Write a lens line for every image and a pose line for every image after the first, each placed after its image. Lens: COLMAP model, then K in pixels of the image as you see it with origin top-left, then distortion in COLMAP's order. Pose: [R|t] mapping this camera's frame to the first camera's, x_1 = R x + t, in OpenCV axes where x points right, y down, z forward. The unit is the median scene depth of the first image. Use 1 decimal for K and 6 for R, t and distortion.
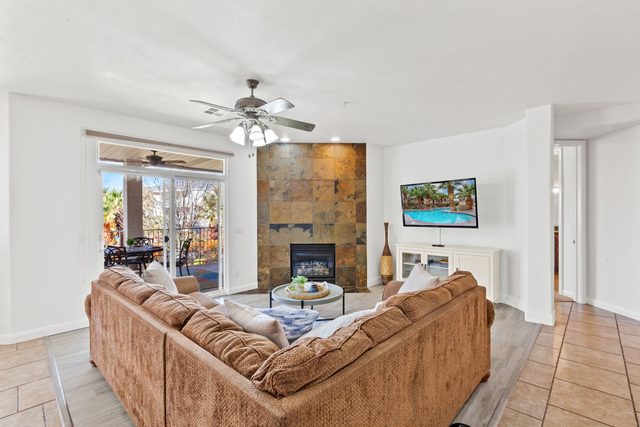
lens RADIAL K [[301.0, 0, 323.0], [0, 301.0, 218.7], [0, 0, 1]] dist [0.000660, -0.000140]
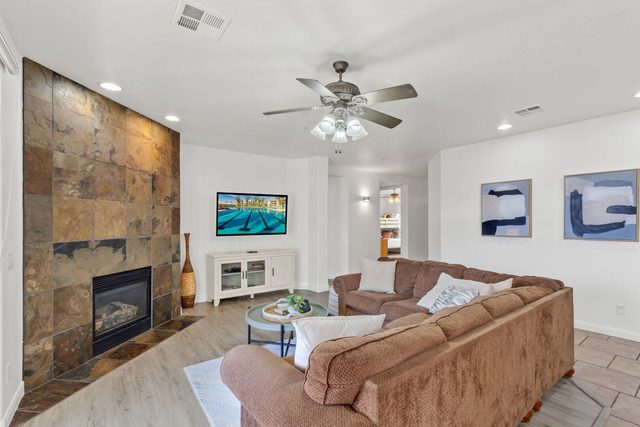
lens RADIAL K [[301.0, 0, 323.0], [0, 301.0, 218.7], [0, 0, 1]] dist [0.000660, -0.000140]
pose [[0.154317, 0.016738, 0.987880, -0.578536], [0.008369, 0.999798, -0.018247, -0.008890], [-0.987986, 0.011084, 0.154145, 0.508813]]
